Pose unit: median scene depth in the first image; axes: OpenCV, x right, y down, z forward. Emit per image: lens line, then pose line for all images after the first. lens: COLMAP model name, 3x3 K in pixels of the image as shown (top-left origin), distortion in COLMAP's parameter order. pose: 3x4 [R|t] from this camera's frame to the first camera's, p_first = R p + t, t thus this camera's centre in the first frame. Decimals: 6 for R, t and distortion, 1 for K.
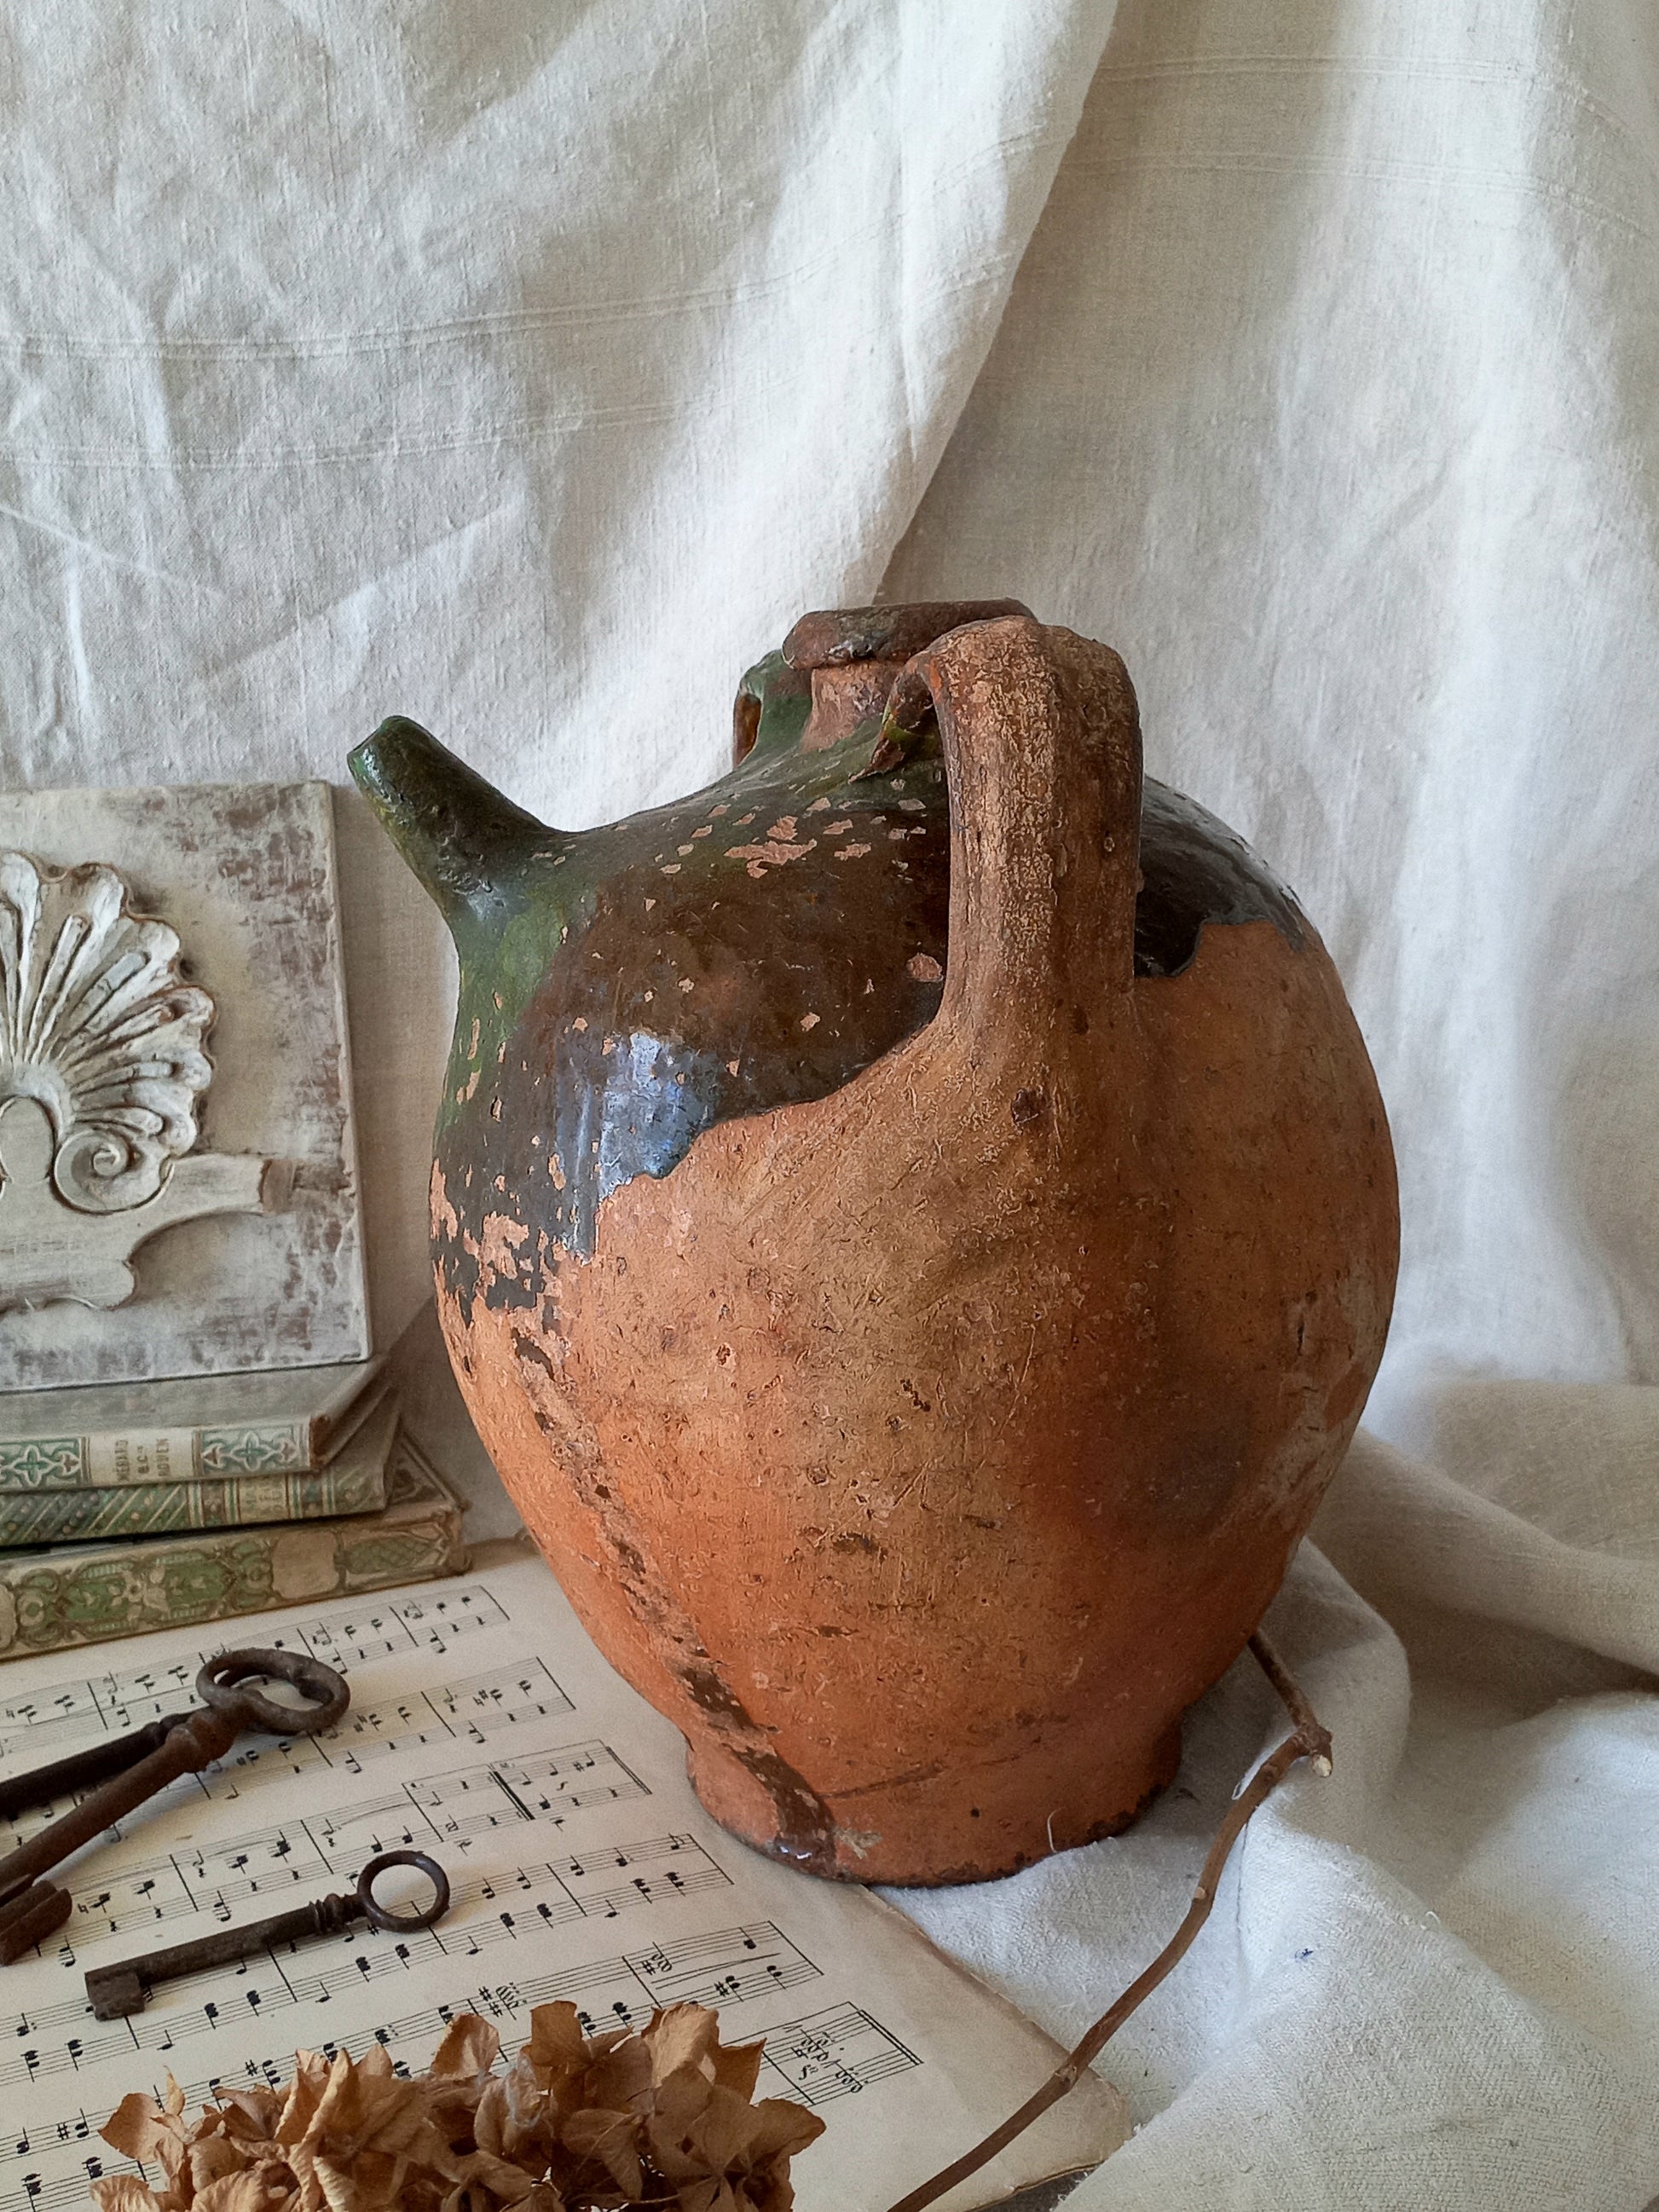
lens RADIAL K [[2435.8, 0, 872.2], [0, 2435.8, 1097.7], [0, 0, 1]] dist [0.026955, 0.000000]
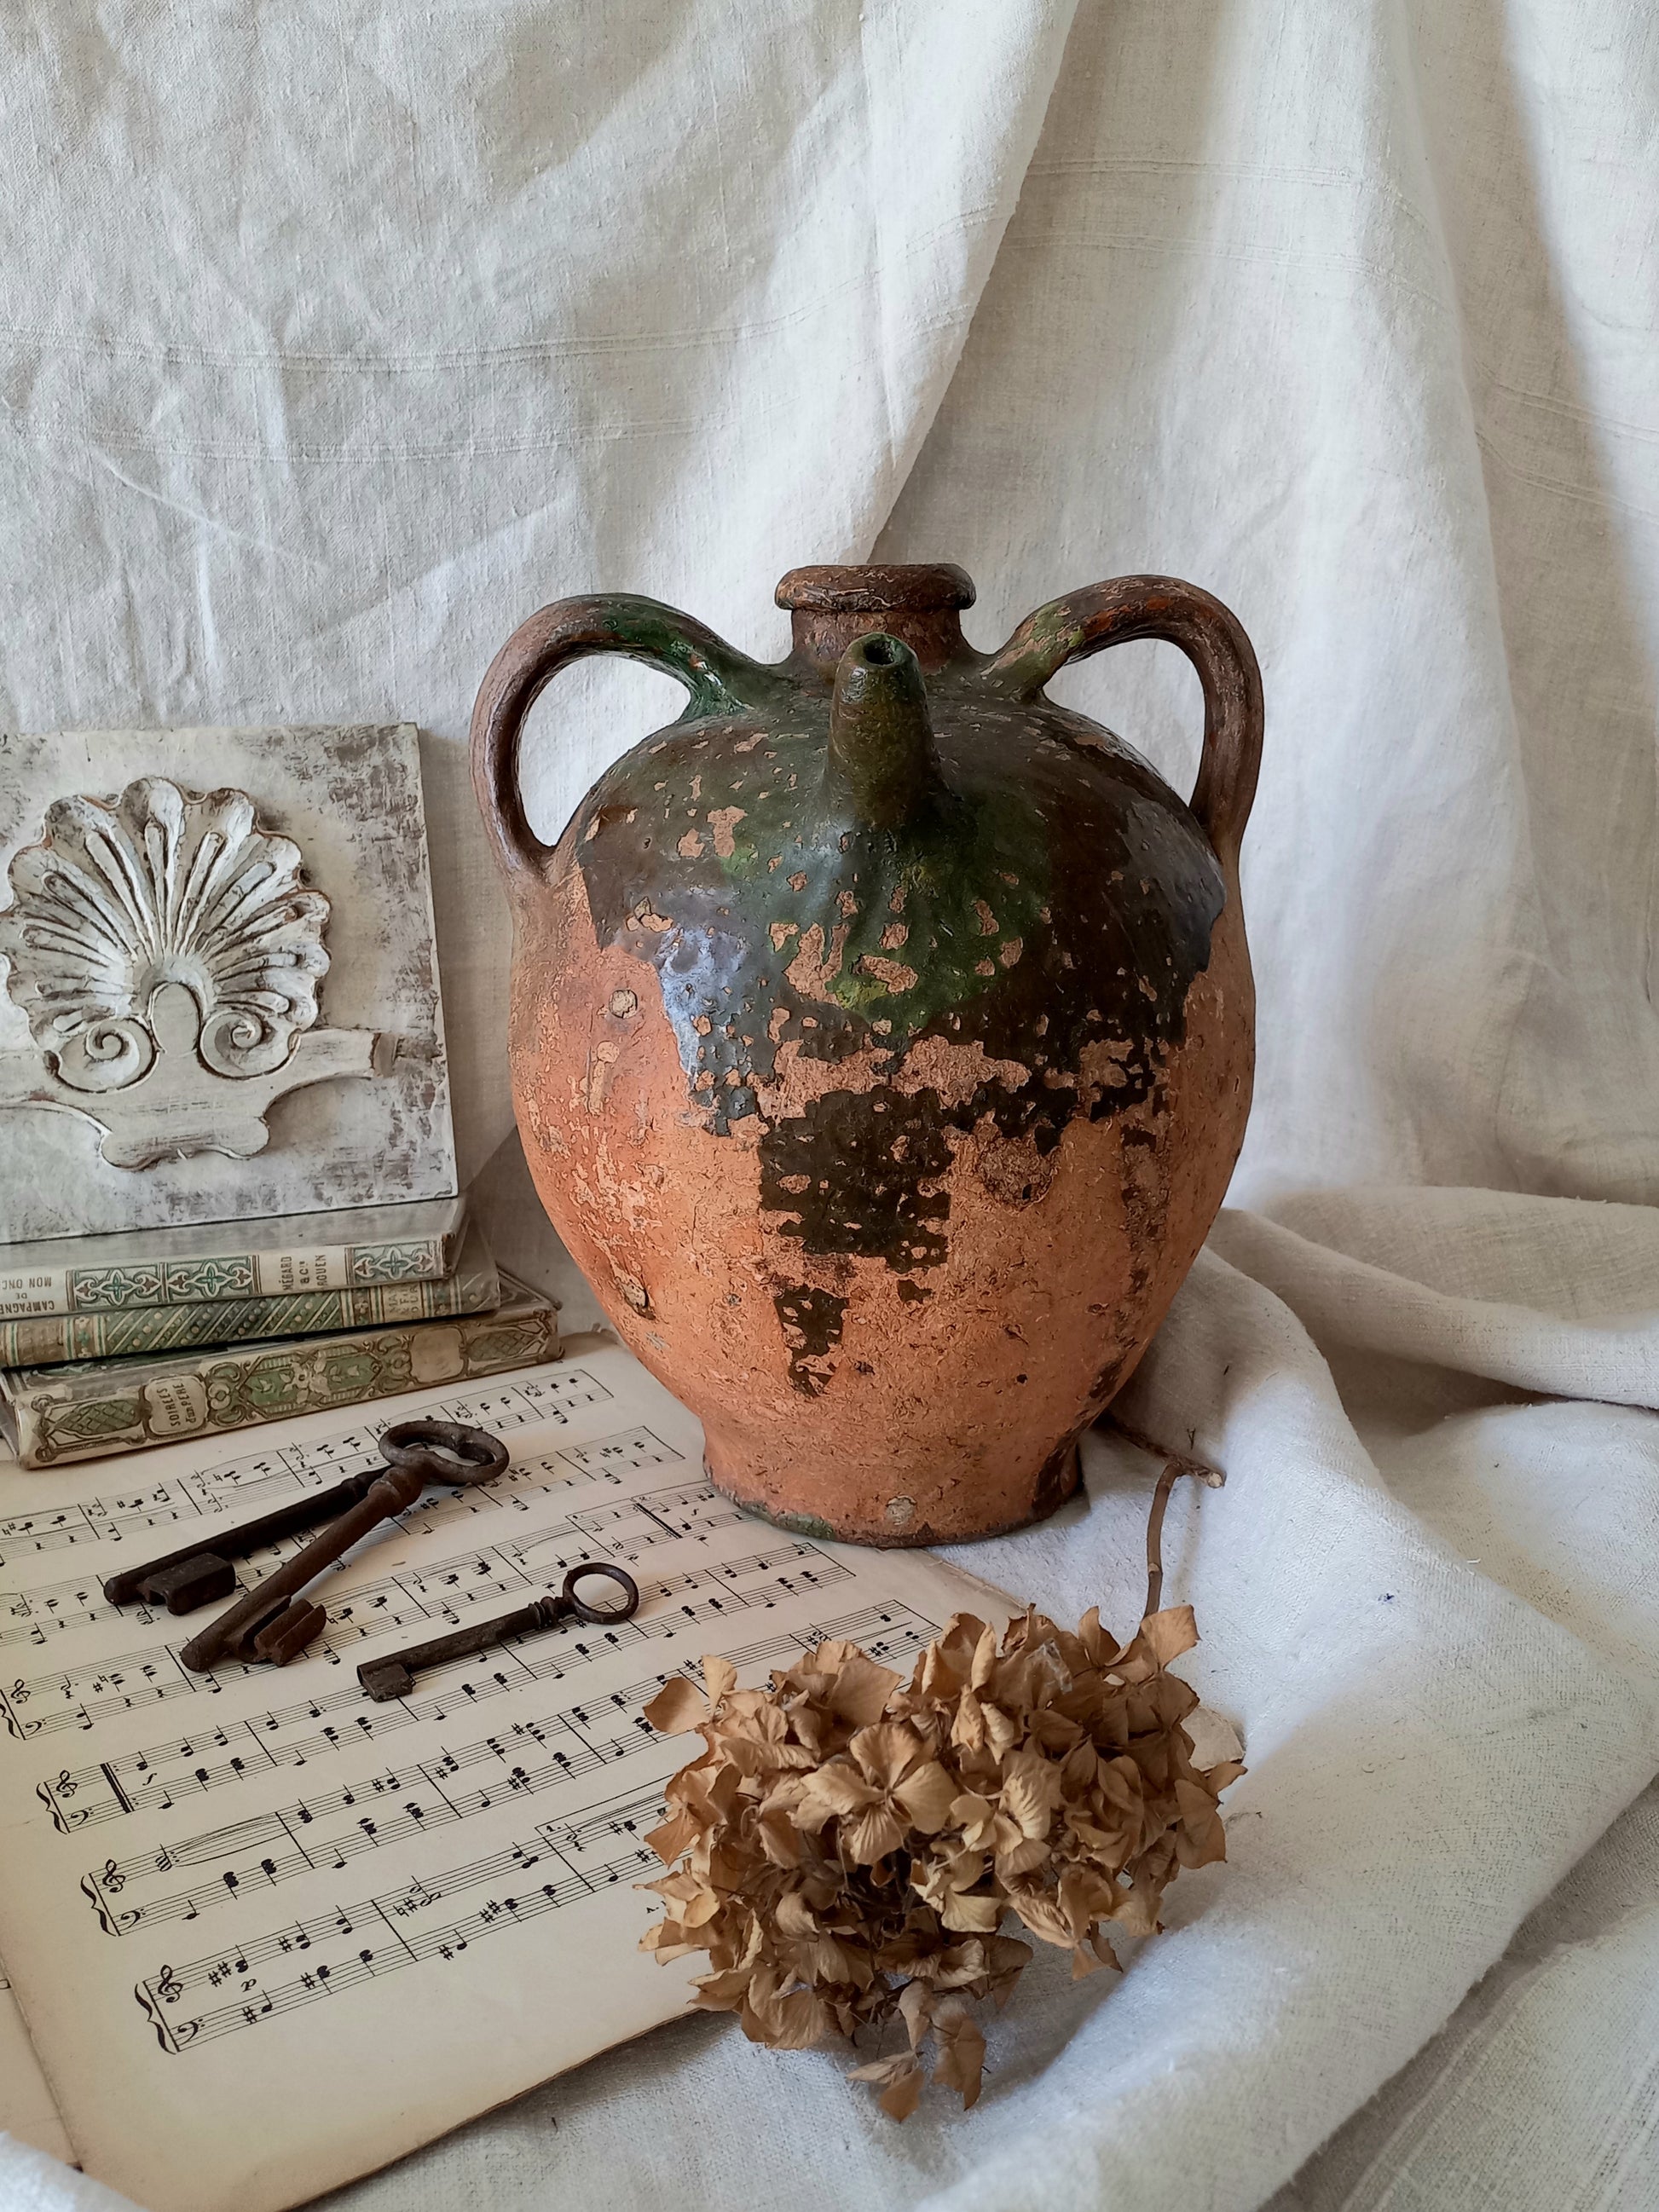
lens RADIAL K [[1900.6, 0, 867.1], [0, 1900.6, 1085.8], [0, 0, 1]] dist [0.064539, -0.132505]
pose [[0.992182, -0.017433, 0.123579, -0.122864], [0.014185, 0.999532, 0.027118, 0.029748], [-0.123994, -0.025153, 0.991964, 0.016534]]
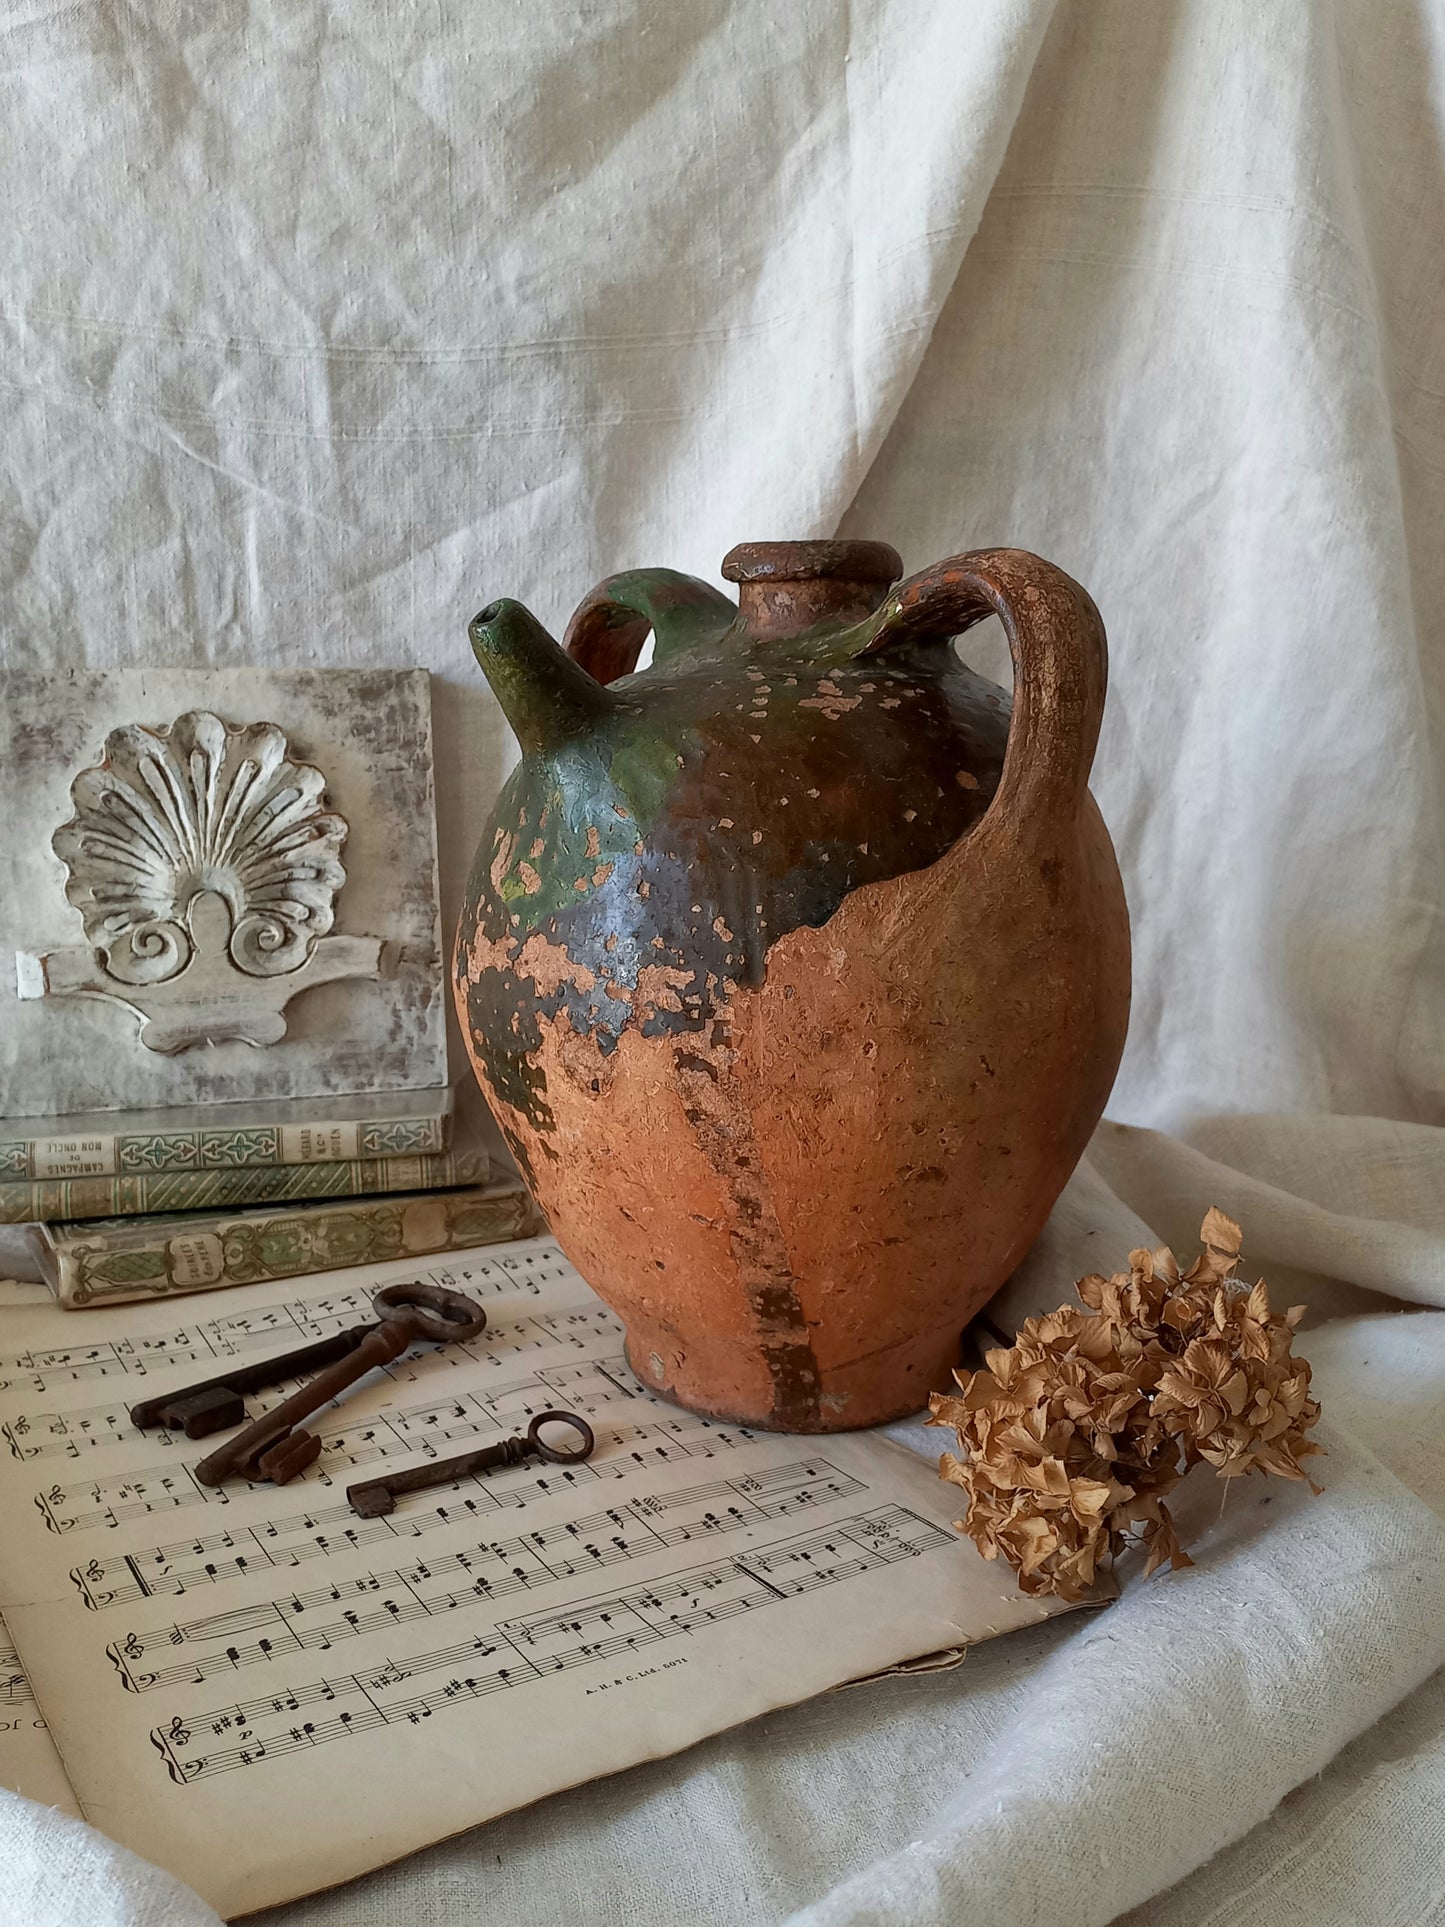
lens RADIAL K [[1829.4, 0, 757.6], [0, 1829.4, 950.8], [0, 0, 1]] dist [0.017487, 0.000000]
pose [[0.996786, 0.021051, 0.077294, -0.117716], [-0.020389, 0.999749, -0.009336, 0.036435], [-0.077471, 0.007730, 0.996965, -0.049075]]
